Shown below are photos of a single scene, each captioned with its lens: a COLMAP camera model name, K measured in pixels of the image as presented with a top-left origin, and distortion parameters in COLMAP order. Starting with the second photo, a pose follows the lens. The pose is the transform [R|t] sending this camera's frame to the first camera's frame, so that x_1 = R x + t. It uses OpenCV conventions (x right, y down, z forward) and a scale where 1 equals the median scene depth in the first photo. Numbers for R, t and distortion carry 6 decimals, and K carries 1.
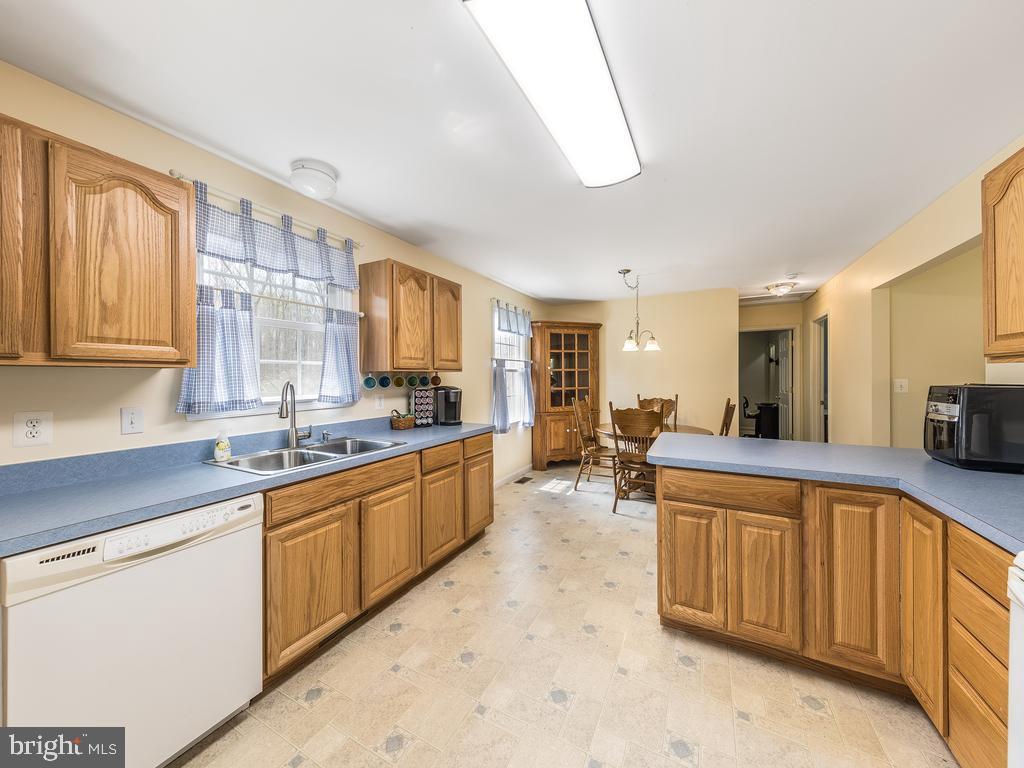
lens RADIAL K [[355.2, 0, 512.0], [0, 355.2, 384.0], [0, 0, 1]] dist [0.000299, 0.000026]
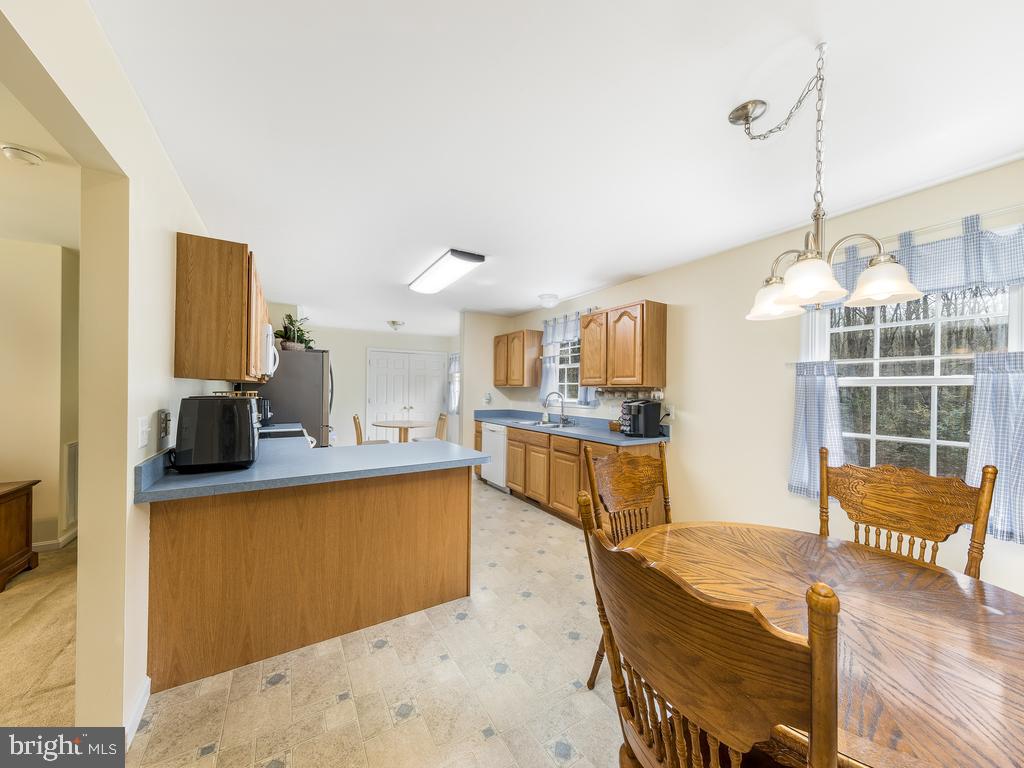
lens RADIAL K [[365.9, 0, 505.7], [0, 365.9, 387.9], [0, 0, 1]] dist [-0.000290, -0.000038]
pose [[-0.505309, -0.019583, -0.862716, 1.388206], [-0.036984, 0.999315, -0.001022, -0.015481], [0.862145, 0.031391, -0.505687, 1.738874]]
